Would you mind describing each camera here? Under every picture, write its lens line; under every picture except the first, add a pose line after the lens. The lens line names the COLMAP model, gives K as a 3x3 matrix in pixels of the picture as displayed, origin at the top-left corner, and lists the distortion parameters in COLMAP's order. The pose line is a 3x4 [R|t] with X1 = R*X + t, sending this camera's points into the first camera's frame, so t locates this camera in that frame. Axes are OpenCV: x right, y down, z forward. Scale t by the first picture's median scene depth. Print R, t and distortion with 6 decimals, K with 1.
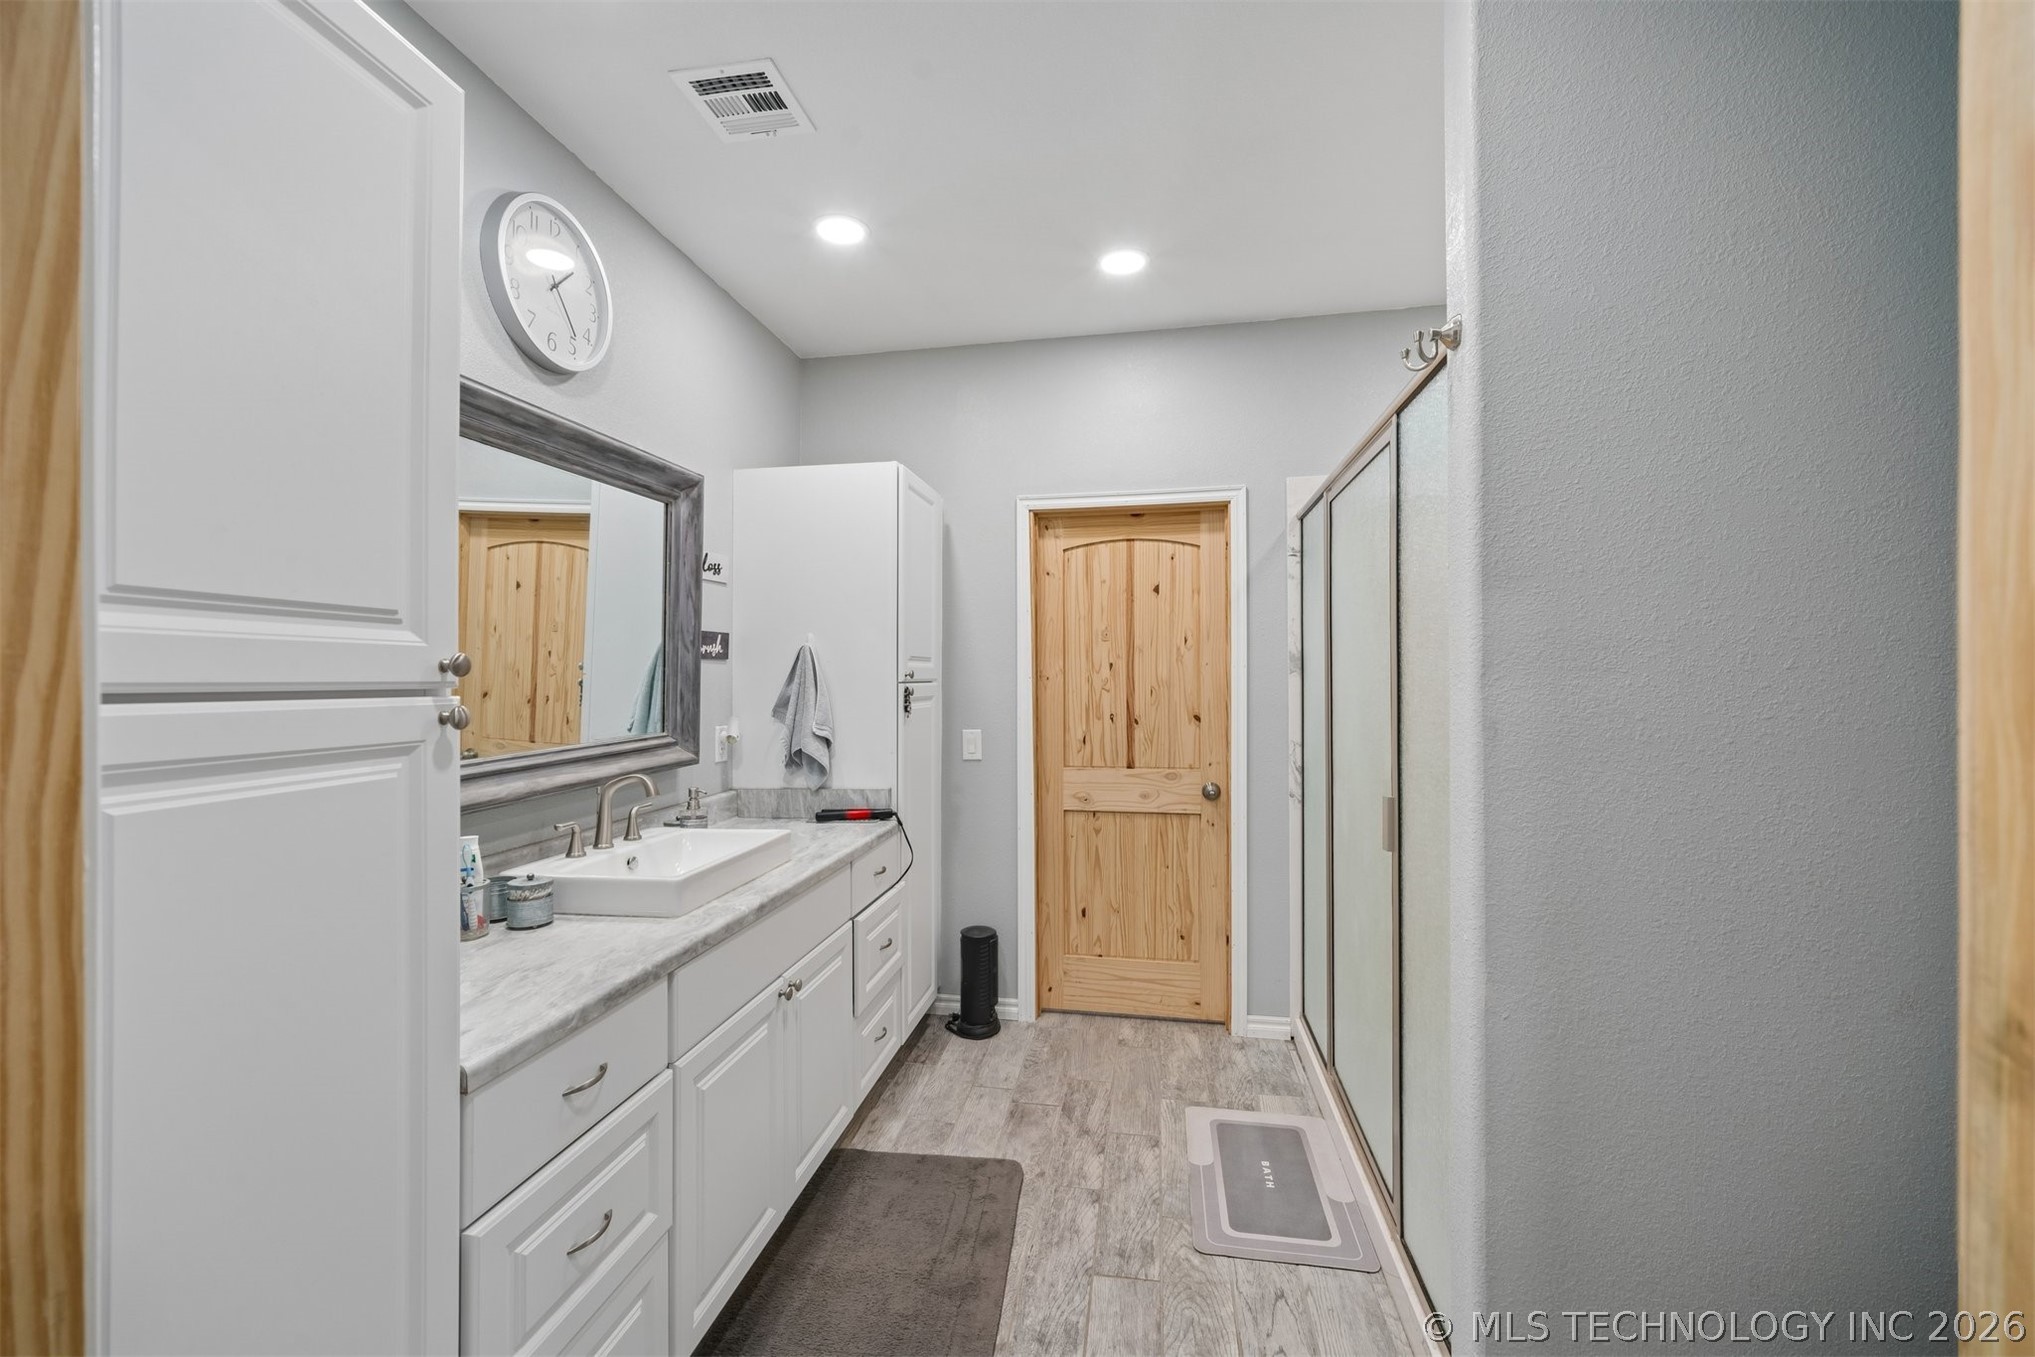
lens RADIAL K [[816.1, 0, 1020.3], [0, 816.1, 675.0], [0, 0, 1]] dist [-0.002273, 0.000217]
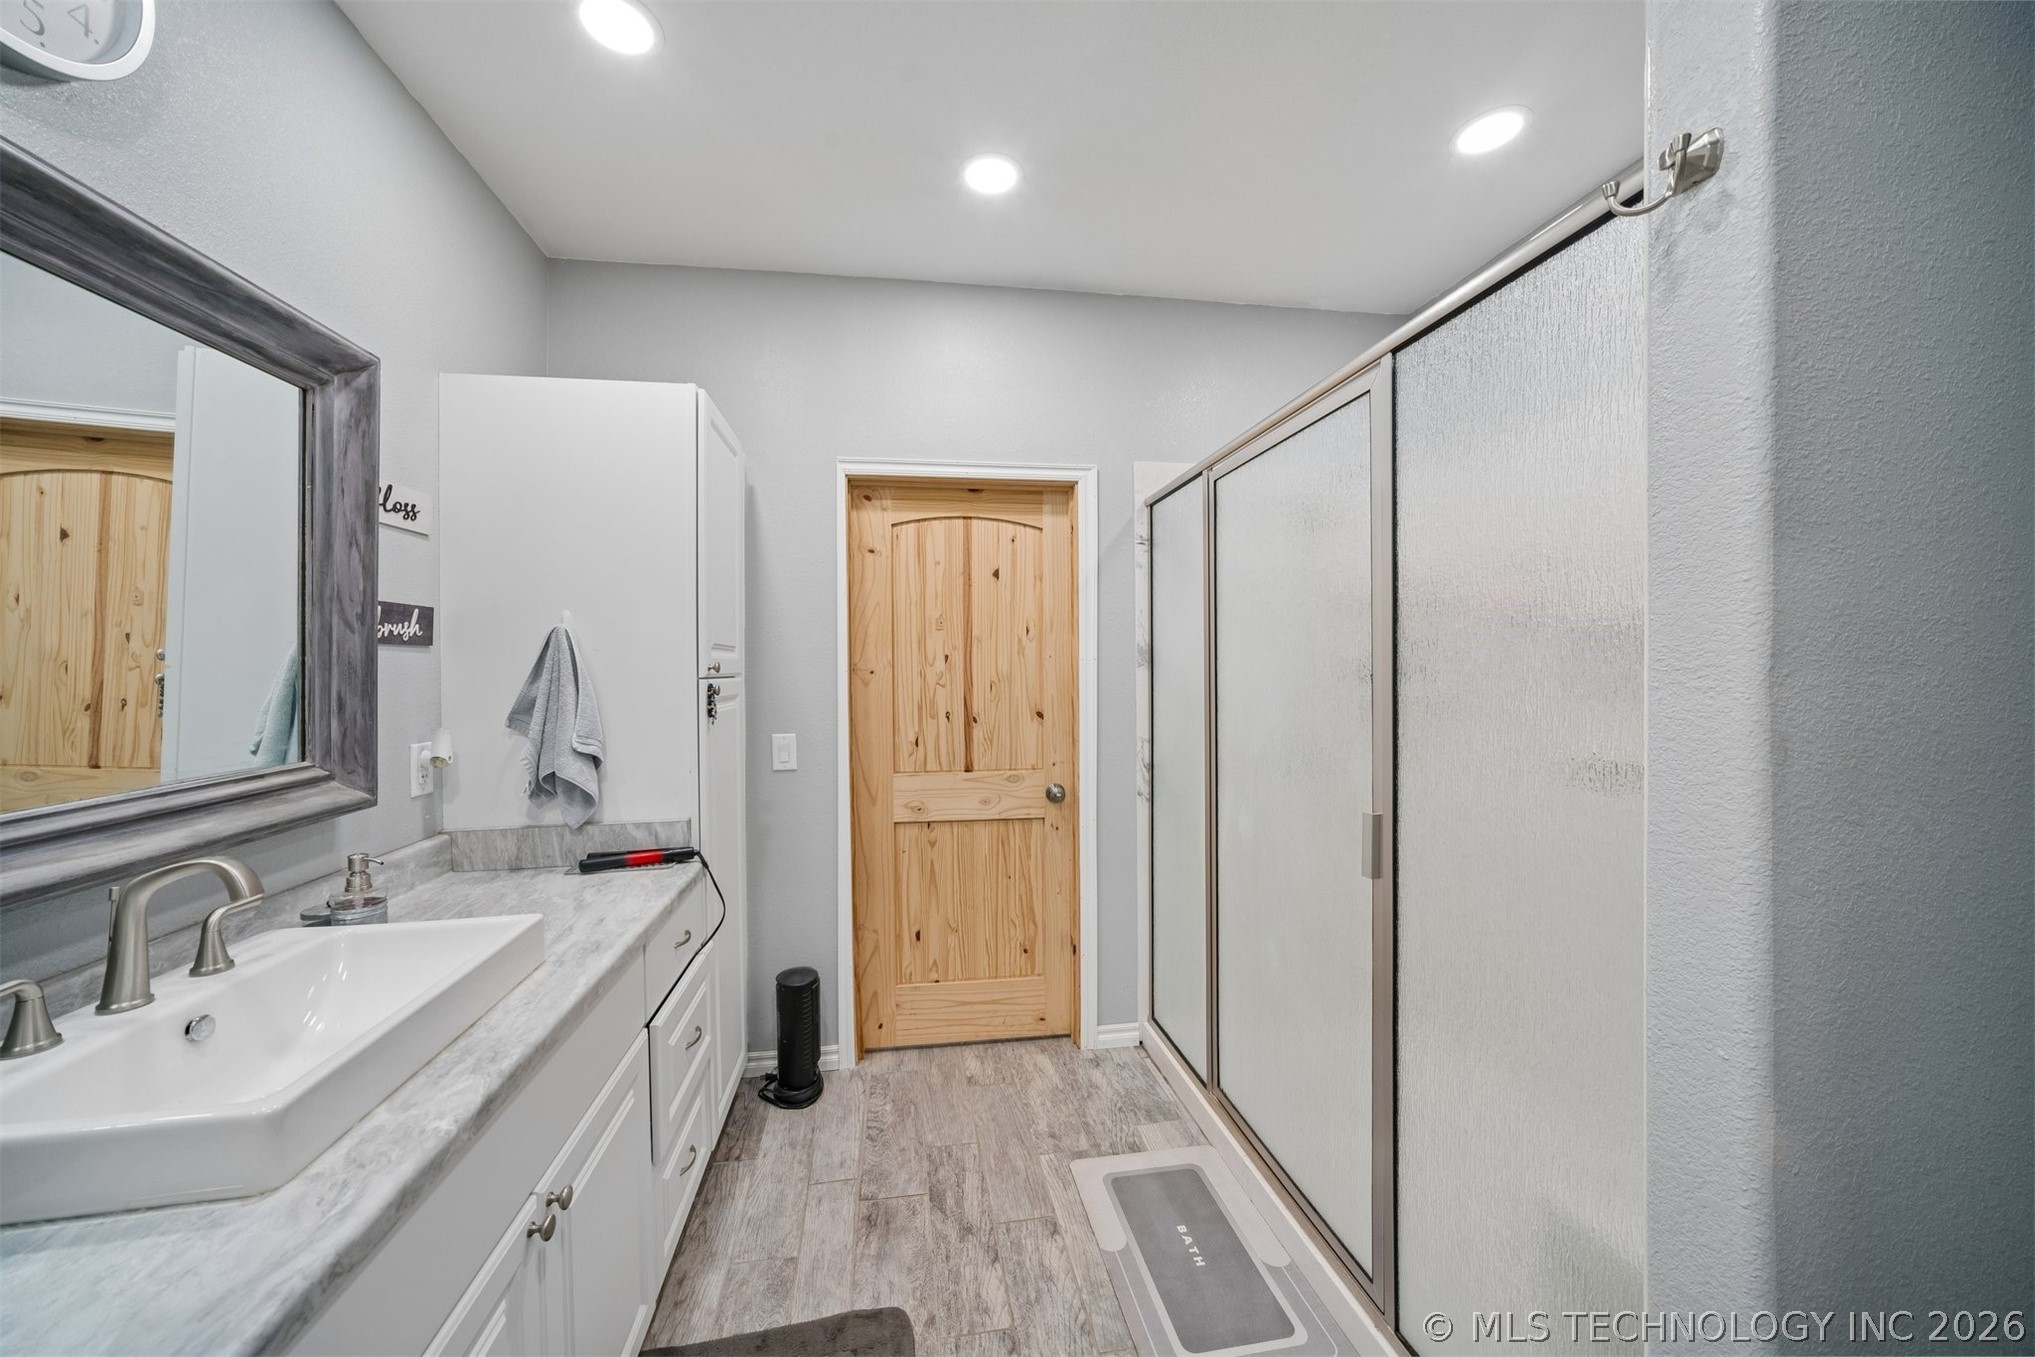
lens RADIAL K [[716.1, 0, 1017.7], [0, 716.1, 681.9], [0, 0, 1]] dist [-0.020427, 0.002571]
pose [[0.946026, -0.005873, 0.324037, -0.083128], [-0.000119, 0.999829, 0.018468, 0.000392], [-0.324090, -0.017510, 0.945864, 0.274848]]
